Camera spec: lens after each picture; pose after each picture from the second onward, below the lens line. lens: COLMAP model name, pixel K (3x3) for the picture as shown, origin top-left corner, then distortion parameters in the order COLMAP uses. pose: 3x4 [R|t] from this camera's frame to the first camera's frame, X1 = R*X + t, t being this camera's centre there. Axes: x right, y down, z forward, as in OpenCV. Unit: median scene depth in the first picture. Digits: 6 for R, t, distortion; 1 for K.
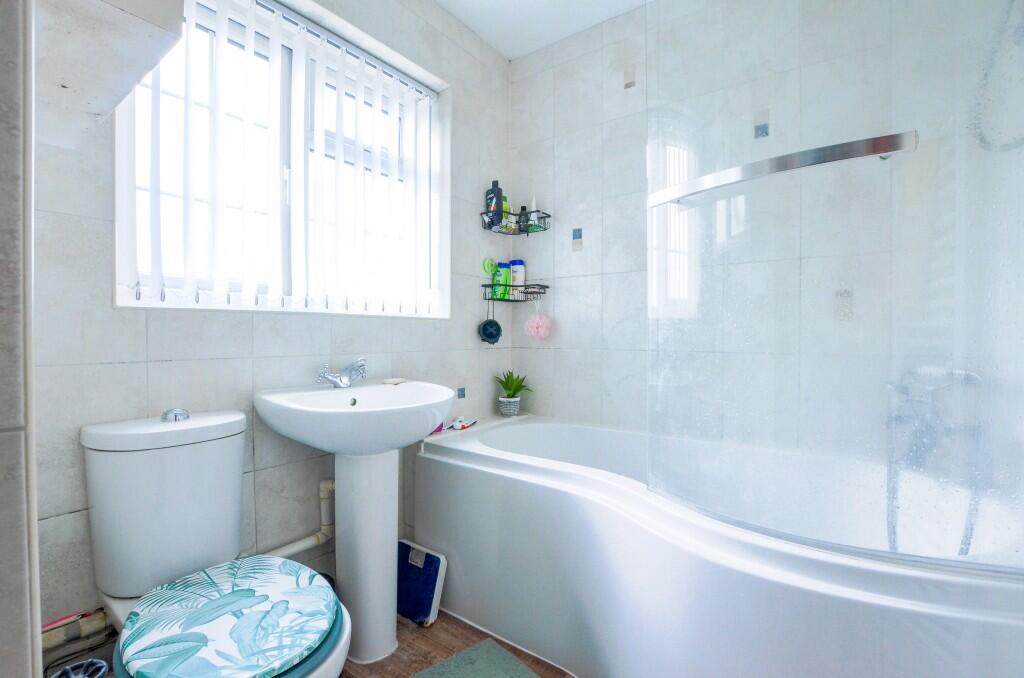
lens RADIAL K [[458.7, 0, 513.7], [0, 458.7, 339.3], [0, 0, 1]] dist [-0.019275, 0.000527]
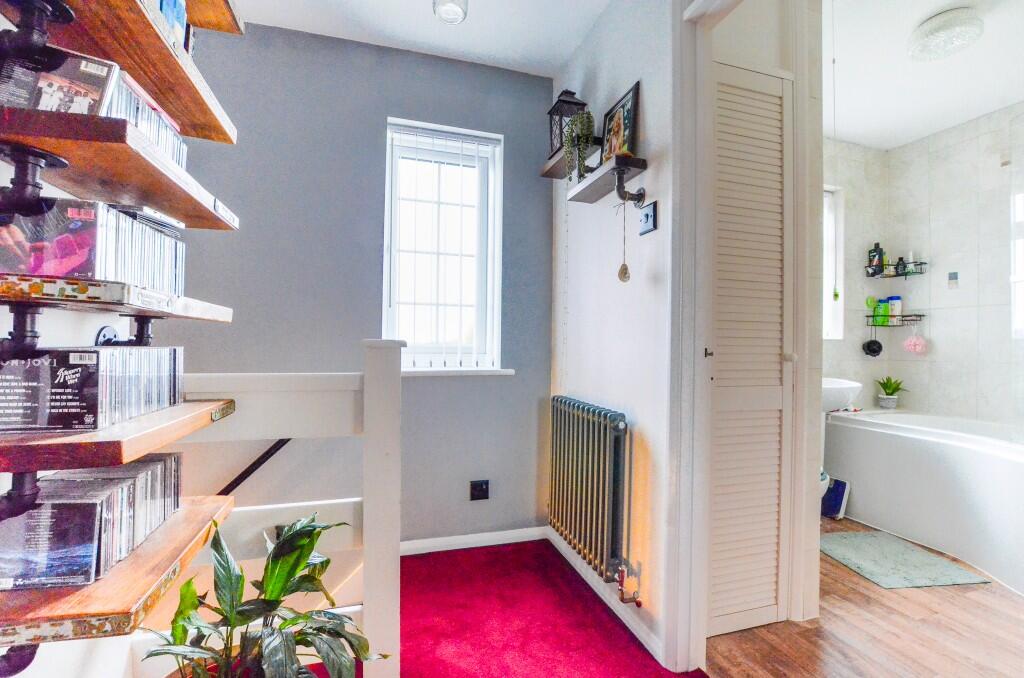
lens RADIAL K [[458.7, 0, 515.7], [0, 458.7, 341.1], [0, 0, 1]] dist [-0.019275, 0.000527]
pose [[0.821241, 0.007462, -0.570533, -0.157230], [-0.016874, 0.999795, -0.011213, -0.003595], [0.570333, 0.018835, 0.821198, -0.801112]]
